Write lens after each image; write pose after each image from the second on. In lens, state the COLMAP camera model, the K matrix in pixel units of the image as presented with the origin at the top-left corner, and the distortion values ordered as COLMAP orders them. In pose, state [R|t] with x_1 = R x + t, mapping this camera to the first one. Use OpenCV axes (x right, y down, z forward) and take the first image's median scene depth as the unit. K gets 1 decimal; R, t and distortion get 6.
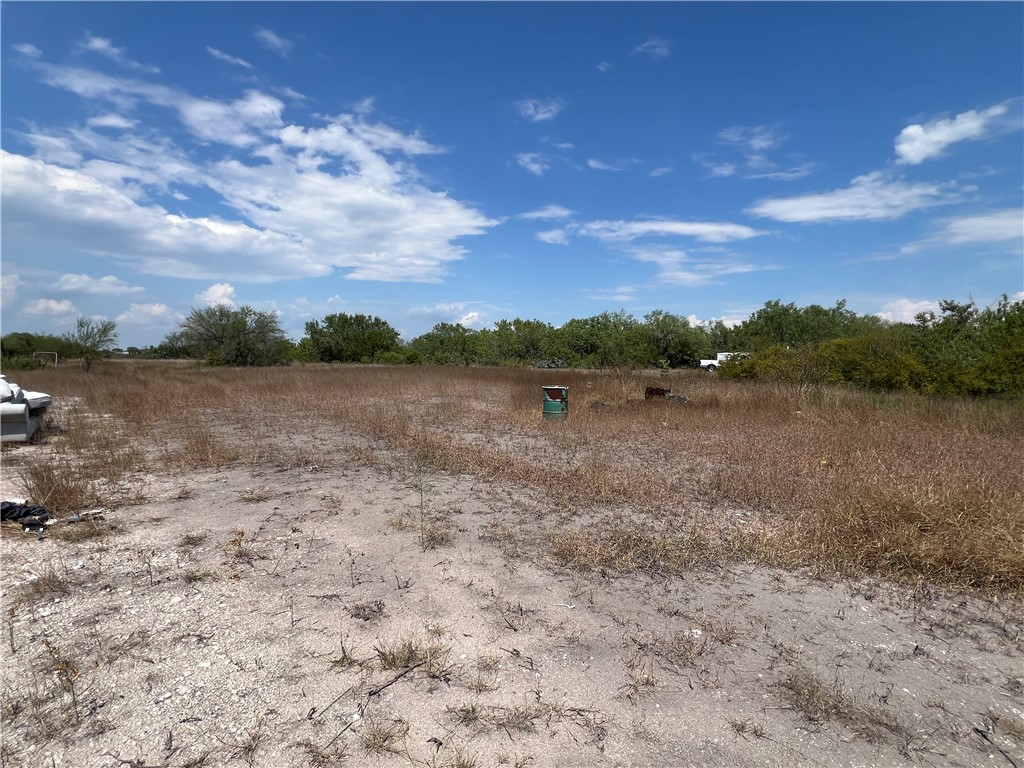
lens RADIAL K [[512.2, 0, 508.5], [0, 512.2, 382.4], [0, 0, 1]] dist [-0.001823, 0.001103]
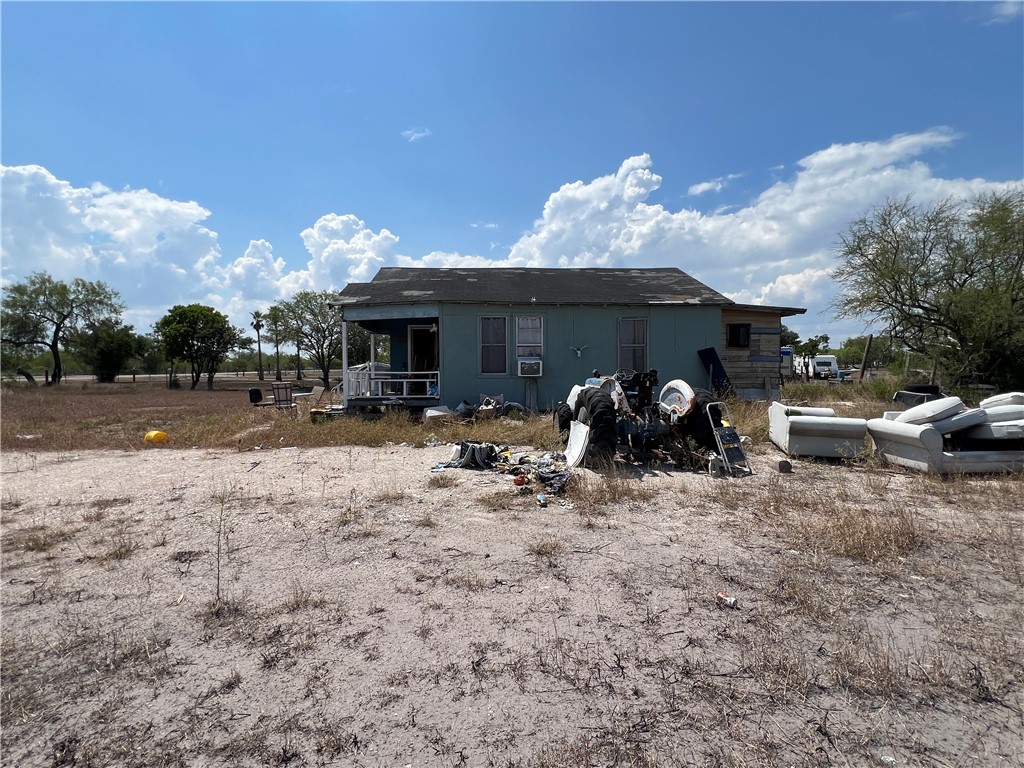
lens RADIAL K [[525.7, 0, 510.5], [0, 525.7, 378.5], [0, 0, 1]] dist [0.001315, 0.000352]
pose [[-0.621046, 0.011062, -0.783696, 0.032333], [-0.038321, 0.998276, 0.044459, -0.013412], [0.782837, 0.057644, -0.619551, 0.292924]]
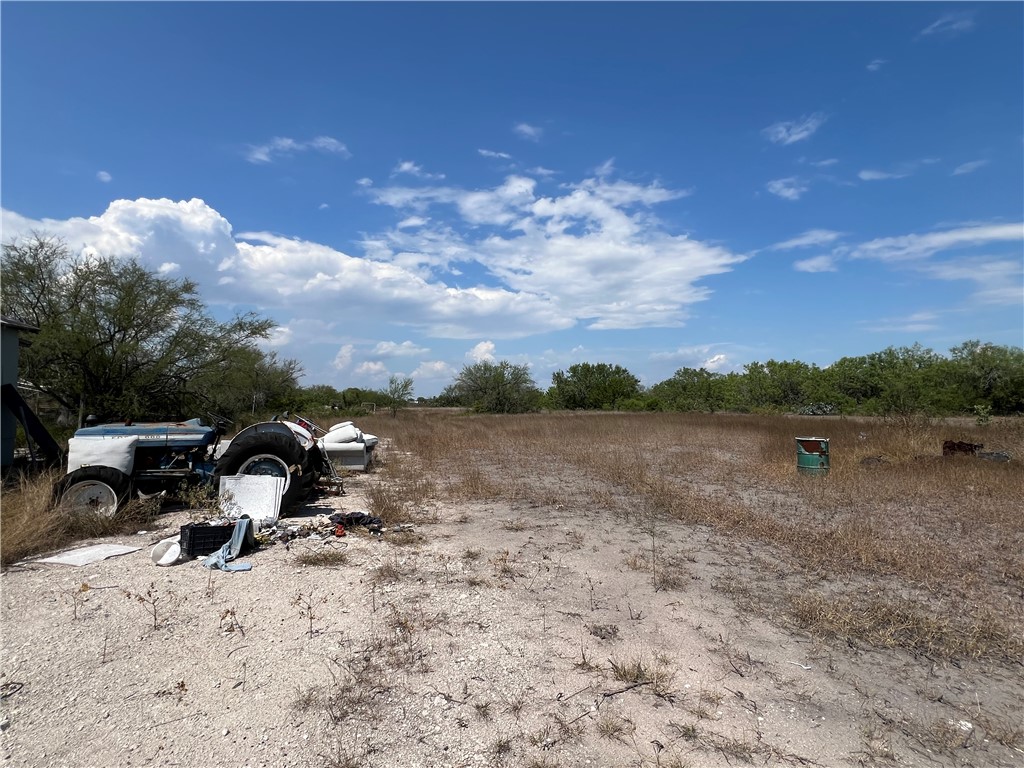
lens RADIAL K [[512.2, 0, 508.5], [0, 512.2, 382.4], [0, 0, 1]] dist [-0.001823, 0.001103]
pose [[0.895189, -0.026966, -0.444870, 0.007736], [-0.013117, 0.996142, -0.086776, -0.001945], [0.445494, 0.083516, 0.891381, -0.022189]]
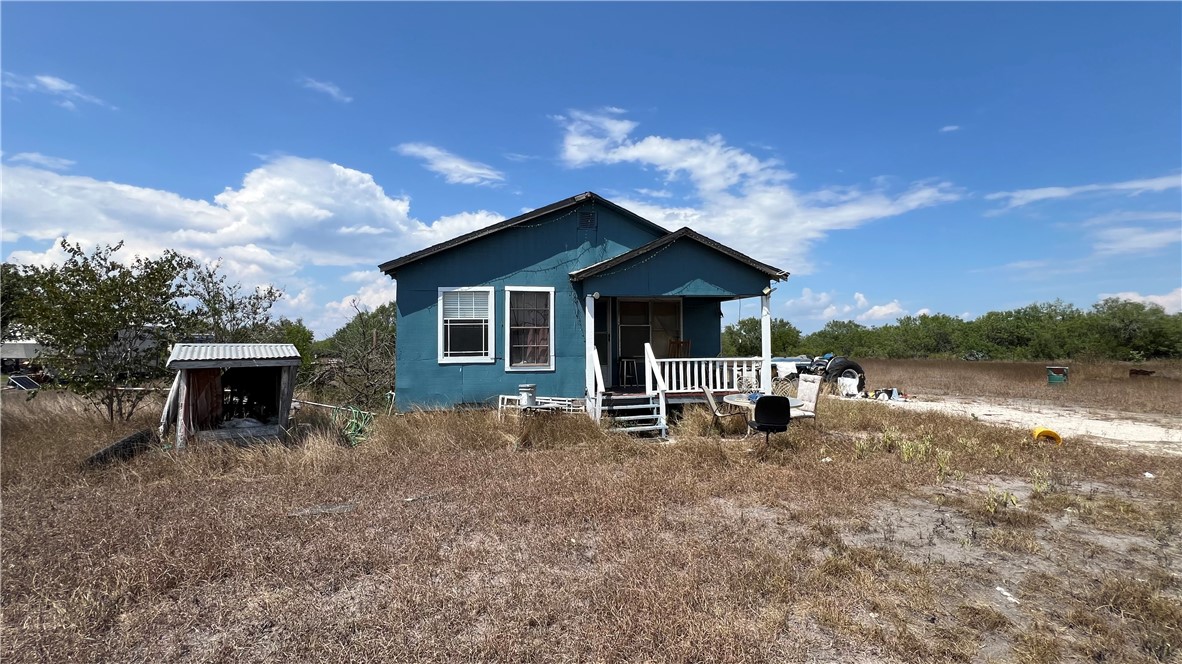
lens RADIAL K [[486.8, 0, 591.0], [0, 486.8, 332.0], [0, 0, 1]] dist [0.003111, 0.000903]
pose [[0.865780, -0.032882, -0.499343, -0.199342], [-0.013252, 0.995983, -0.088562, 0.026015], [0.500249, 0.083292, 0.861866, -0.539298]]
